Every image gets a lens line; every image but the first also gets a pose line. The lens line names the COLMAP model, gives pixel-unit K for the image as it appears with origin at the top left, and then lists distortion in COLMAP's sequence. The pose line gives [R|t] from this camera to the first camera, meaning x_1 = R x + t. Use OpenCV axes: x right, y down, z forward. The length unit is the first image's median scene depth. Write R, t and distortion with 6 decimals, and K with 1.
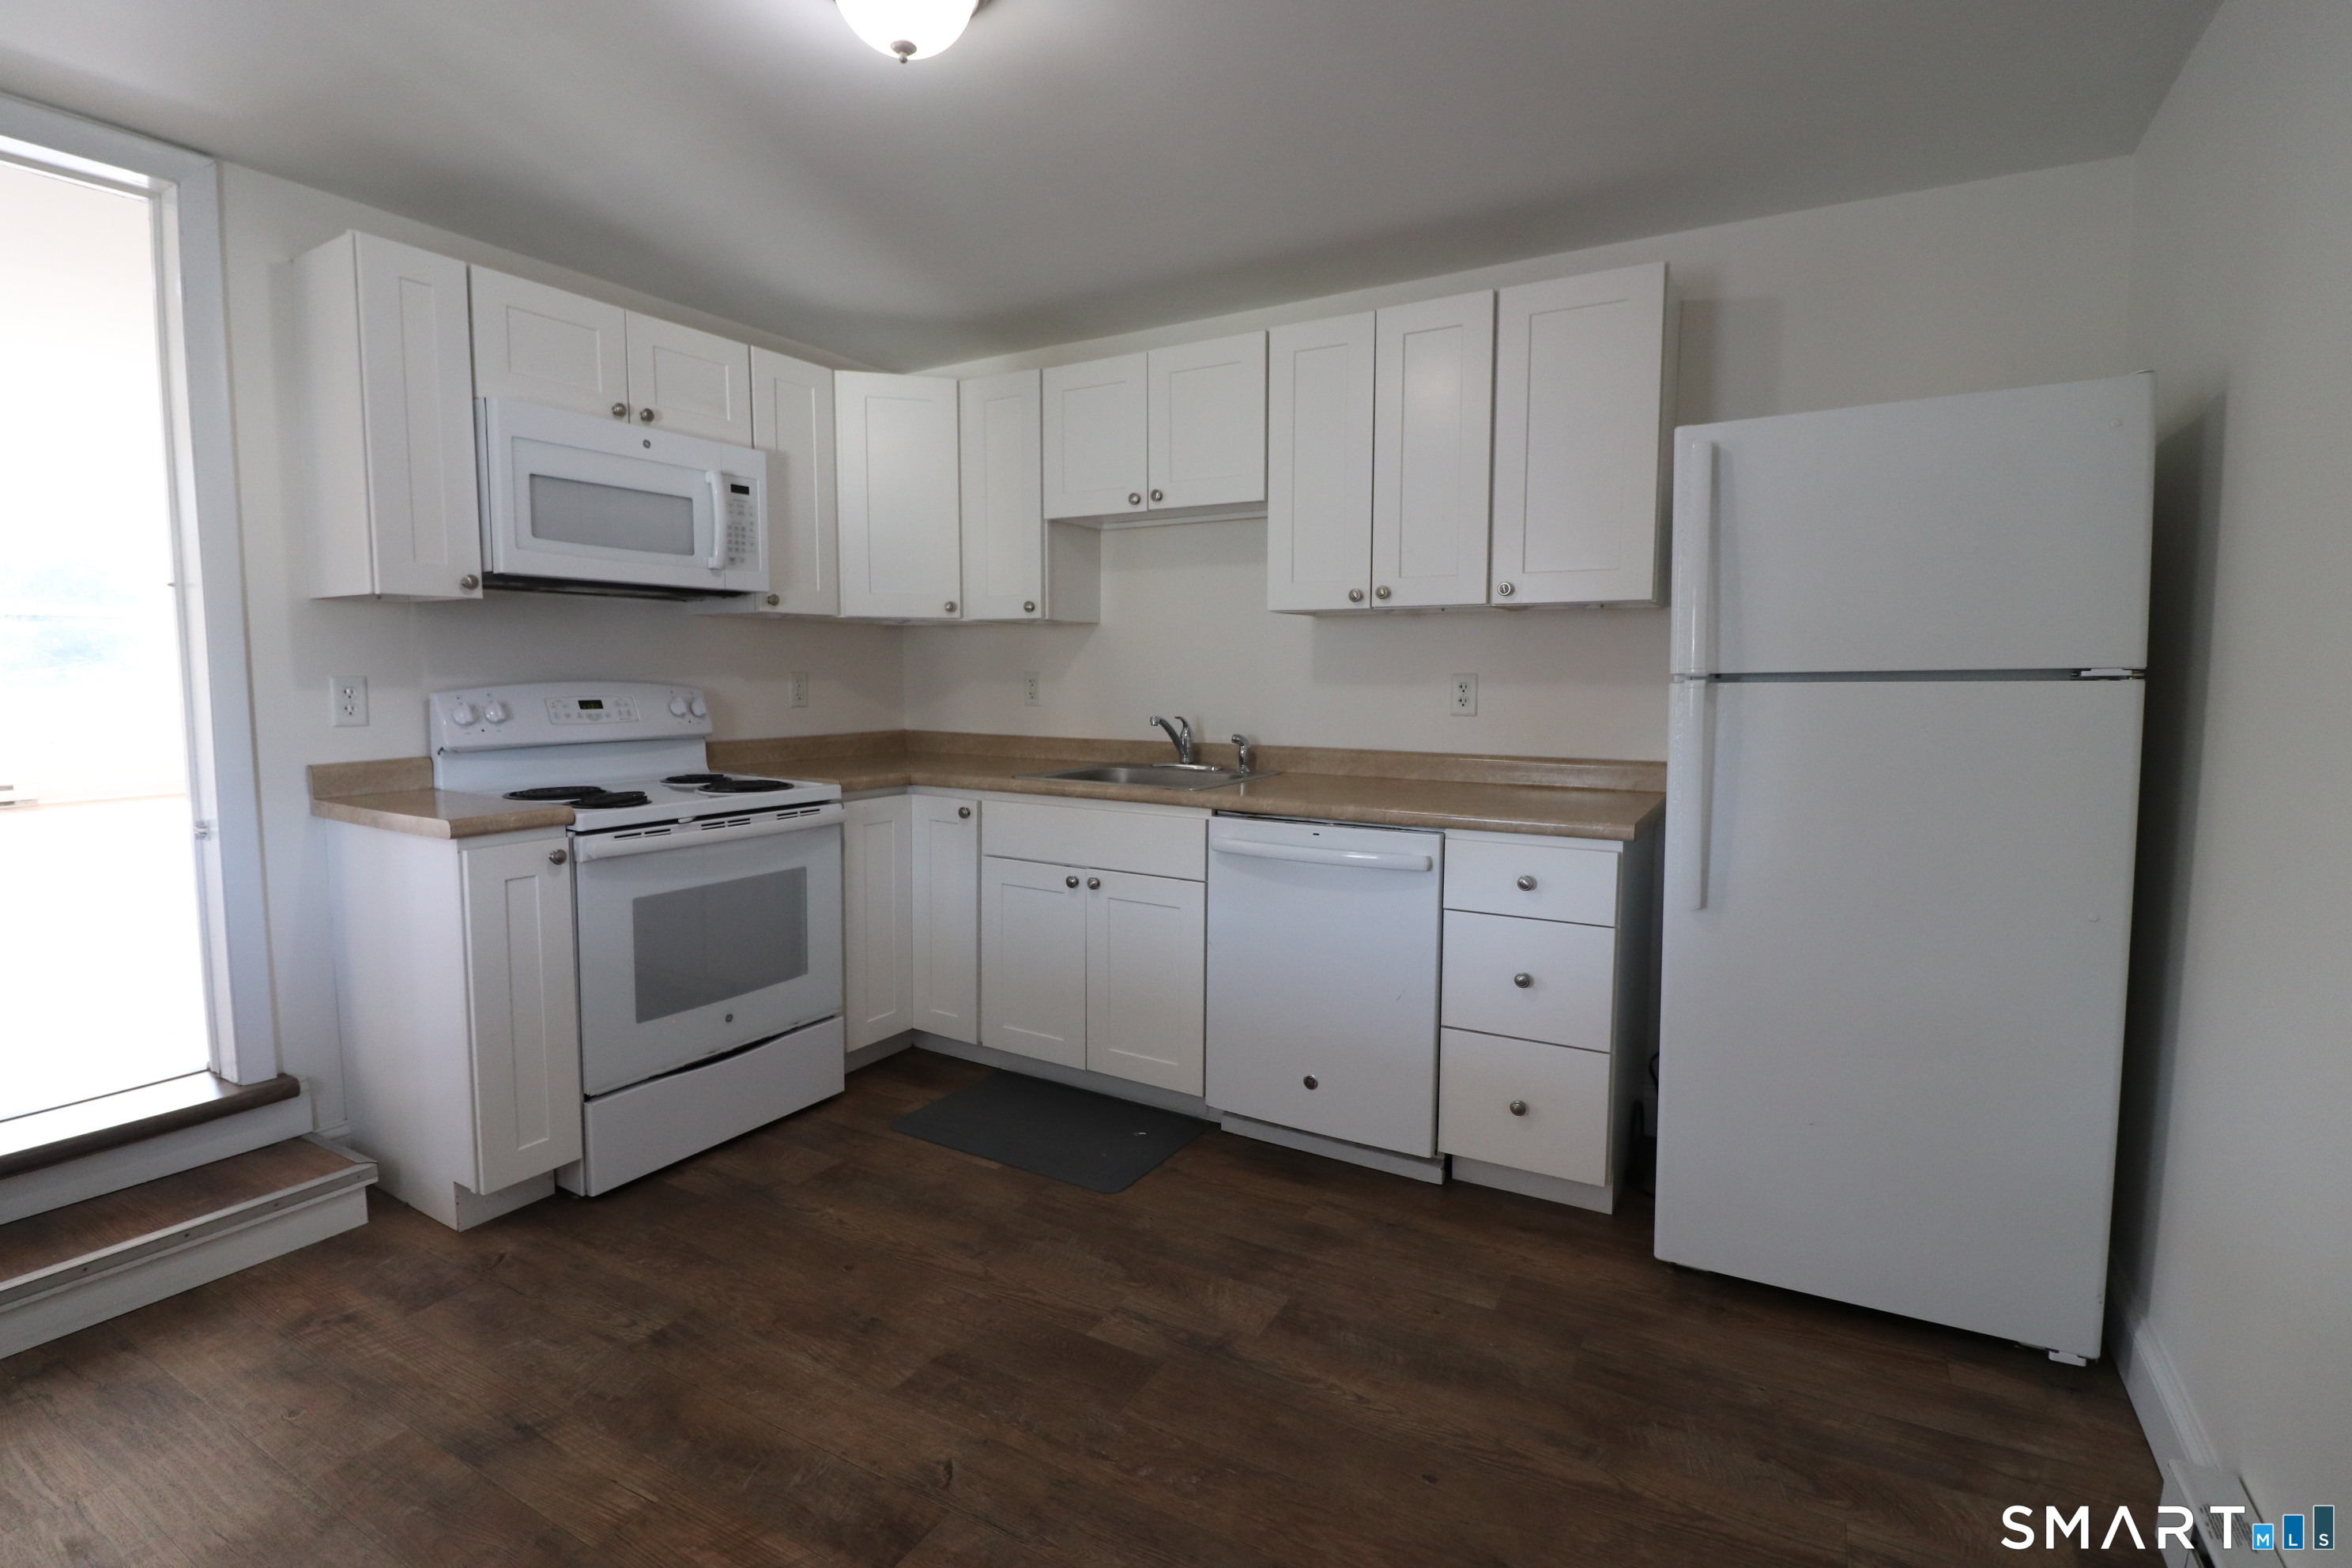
lens RADIAL K [[1096.8, 0, 1174.2], [0, 1096.8, 763.7], [0, 0, 1]] dist [0.002642, -0.015552]
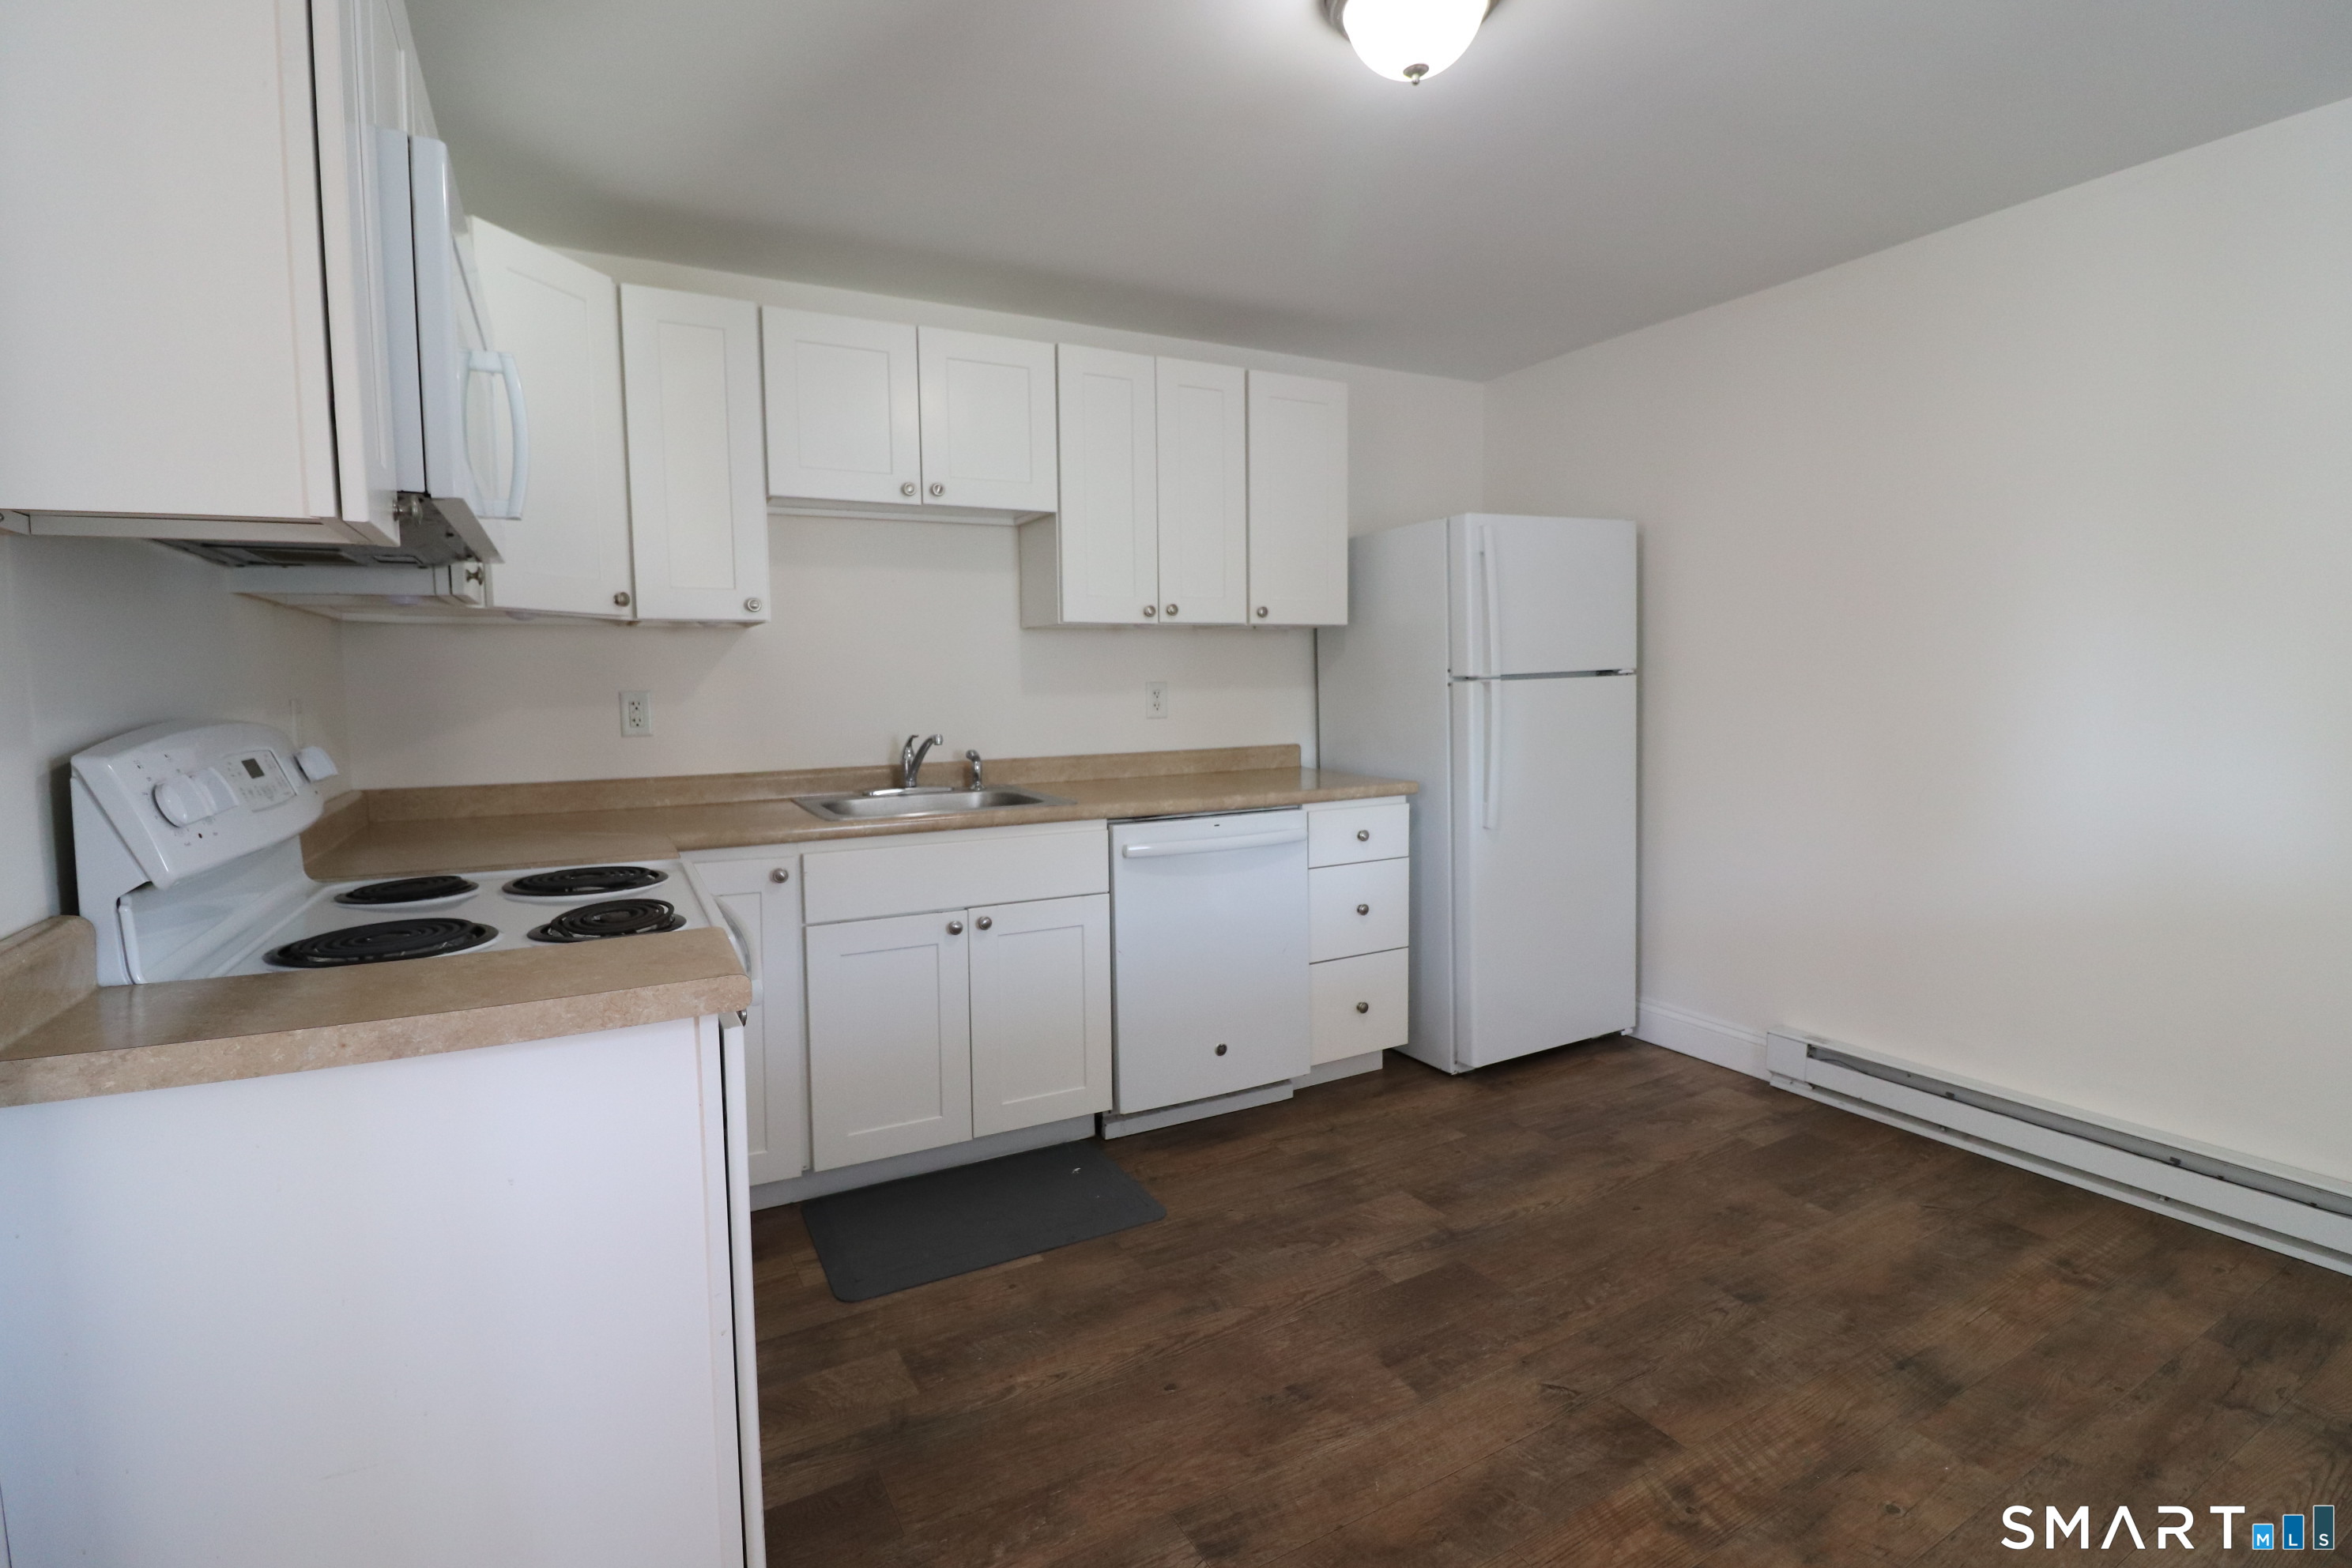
lens RADIAL K [[1096.8, 0, 1174.2], [0, 1096.8, 763.7], [0, 0, 1]] dist [0.002642, -0.015552]
pose [[0.518516, -0.077588, 0.851540, -0.877044], [0.090231, 0.995279, 0.035742, -0.043734], [-0.850294, 0.058303, 0.523069, 0.472706]]
